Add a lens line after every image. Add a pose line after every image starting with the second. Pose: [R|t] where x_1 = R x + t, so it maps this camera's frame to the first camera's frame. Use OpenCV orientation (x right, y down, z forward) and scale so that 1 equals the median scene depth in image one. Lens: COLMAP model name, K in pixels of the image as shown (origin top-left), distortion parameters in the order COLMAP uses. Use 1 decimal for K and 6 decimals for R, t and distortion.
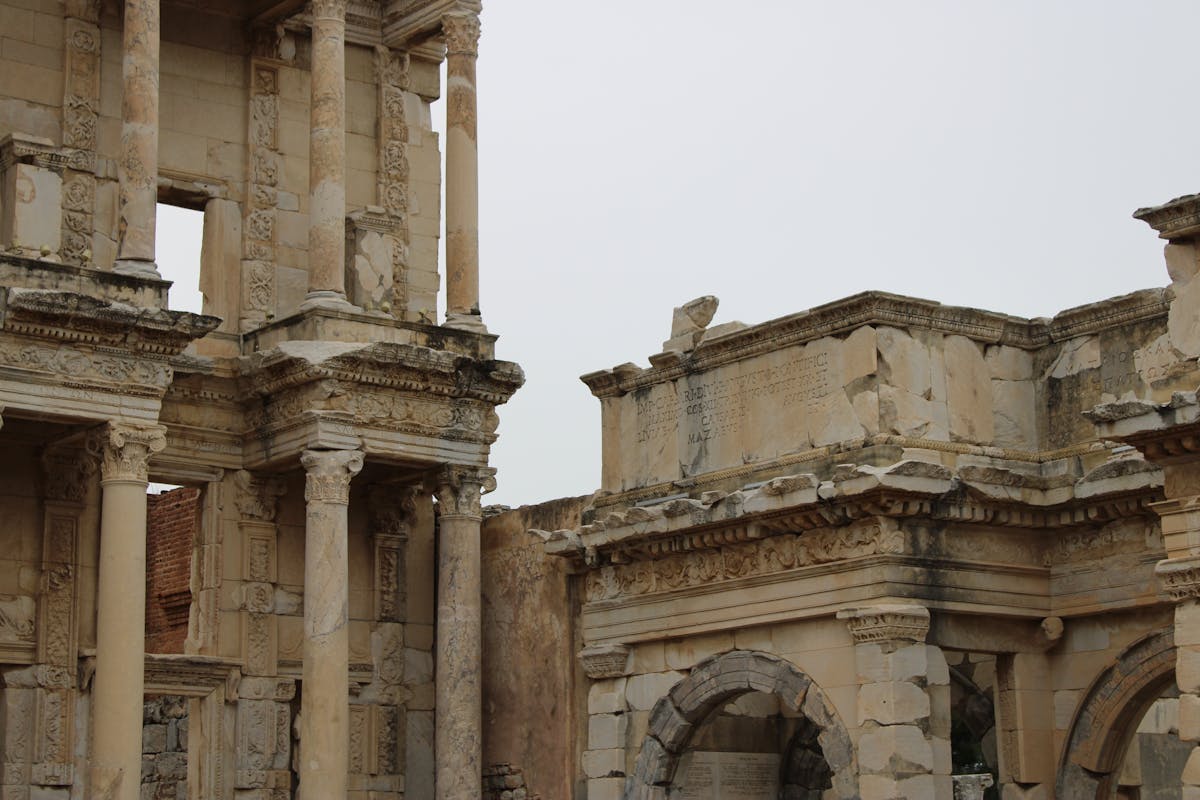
lens RADIAL K [[2451.9, 0, 600.0], [0, 2451.9, 400.0], [0, 0, 1]] dist [0.016506, 0.262243]
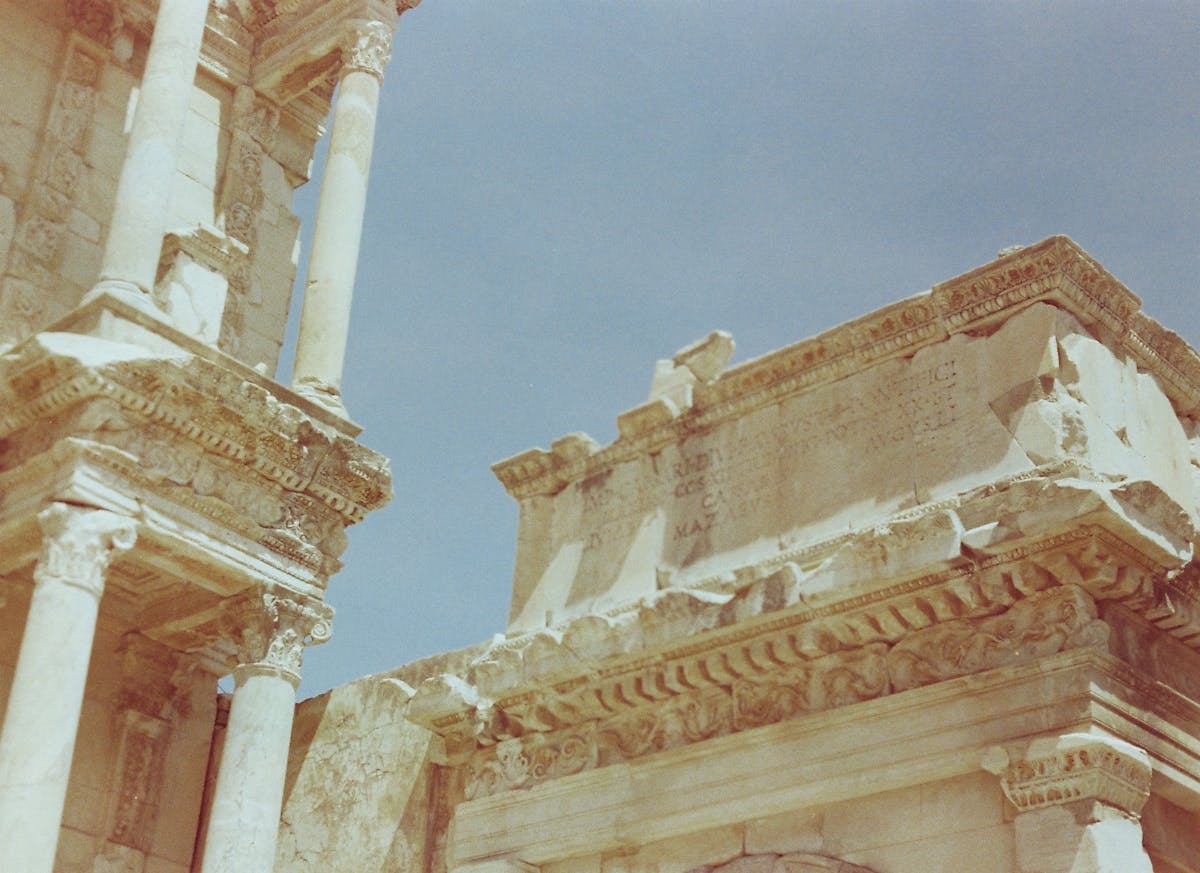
lens RADIAL K [[1999.8, 0, 561.8], [0, 1999.8, 456.0], [0, 0, 1]] dist [-0.100513, 0.015813]
pose [[0.983434, 0.148791, 0.103531, -0.044354], [-0.113411, 0.950614, -0.288913, 0.137287], [-0.141405, 0.272385, 0.951741, 0.483162]]
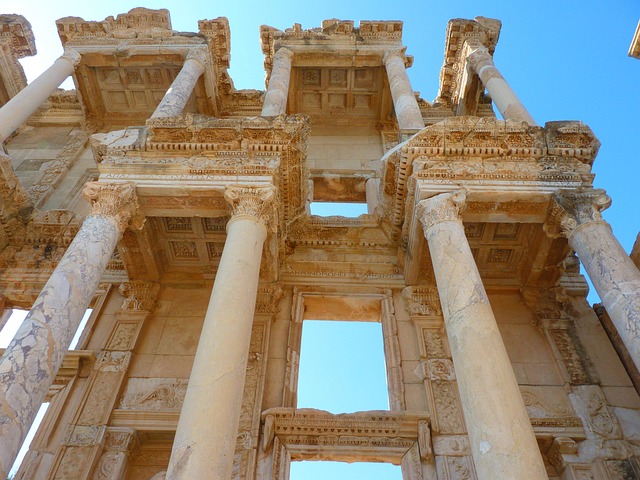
lens RADIAL K [[513.2, 0, 312.9], [0, 513.2, 241.1], [0, 0, 1]] dist [-0.015940, -0.002161]
pose [[0.793676, -0.451916, -0.407247, -0.064105], [0.086652, 0.746595, -0.659611, 0.188159], [0.602138, 0.488229, 0.631714, 0.799361]]
